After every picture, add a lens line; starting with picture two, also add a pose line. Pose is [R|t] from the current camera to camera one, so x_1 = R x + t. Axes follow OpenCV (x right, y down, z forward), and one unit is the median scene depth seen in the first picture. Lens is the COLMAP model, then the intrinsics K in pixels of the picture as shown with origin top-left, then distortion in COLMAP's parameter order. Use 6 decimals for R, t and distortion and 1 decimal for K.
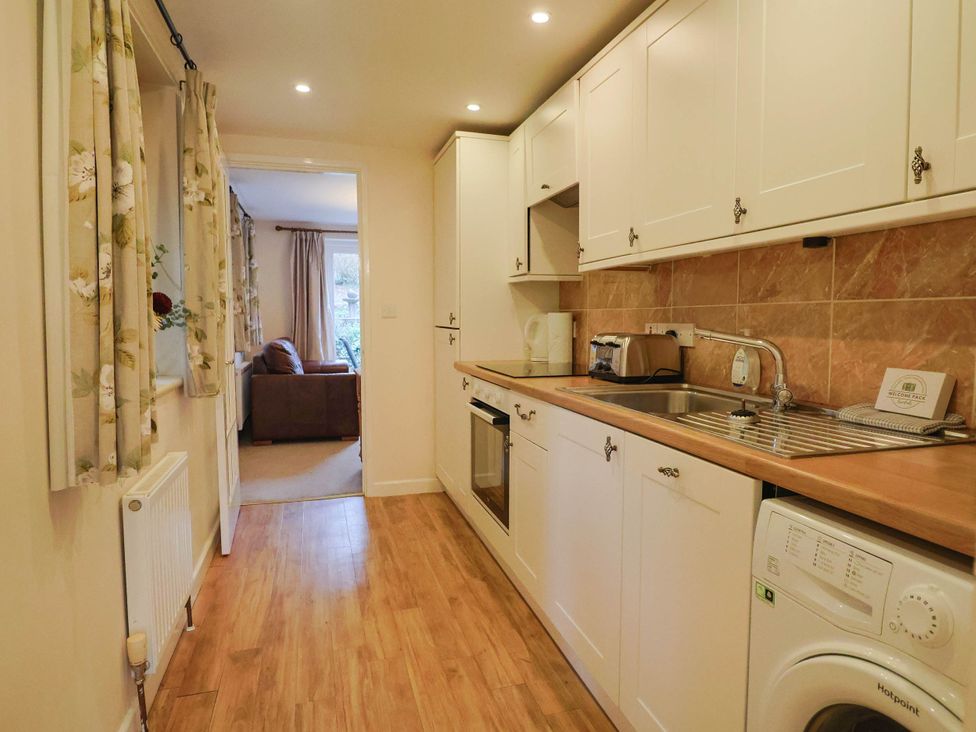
lens RADIAL K [[609.9, 0, 488.0], [0, 609.9, 366.0], [0, 0, 1]] dist [-0.008757, -0.003645]
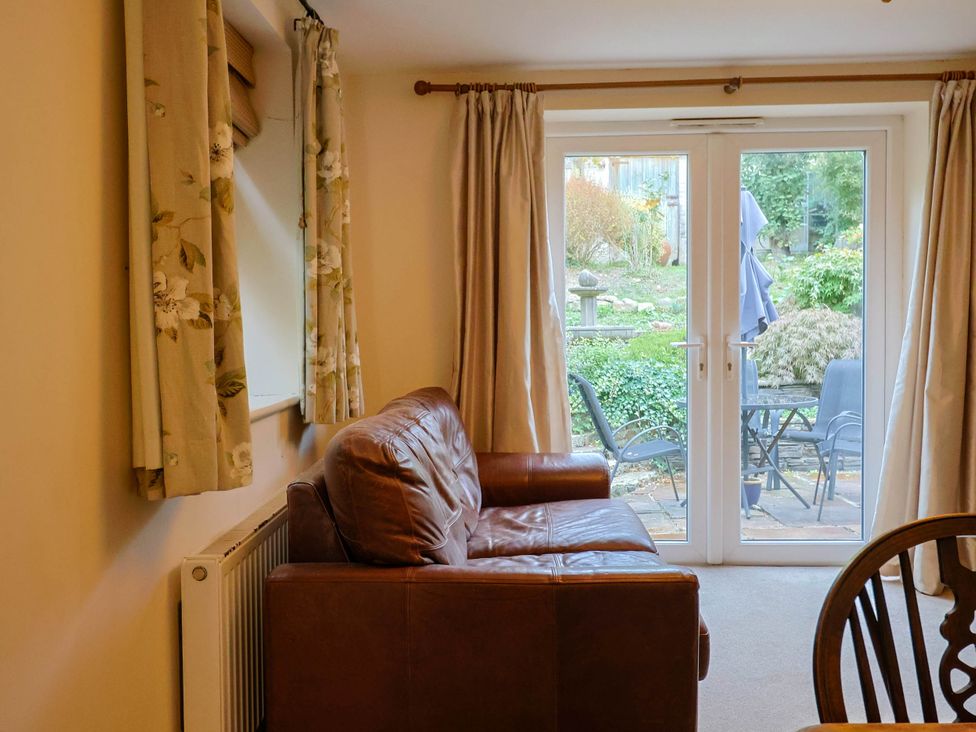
lens RADIAL K [[958.1, 0, 486.4], [0, 958.1, 400.8], [0, 0, 1]] dist [0.005086, -0.001588]
pose [[0.953003, 0.010896, -0.302766, -0.130258], [-0.010589, 0.999940, 0.002655, -0.040024], [0.302777, 0.000676, 0.953061, 0.462005]]
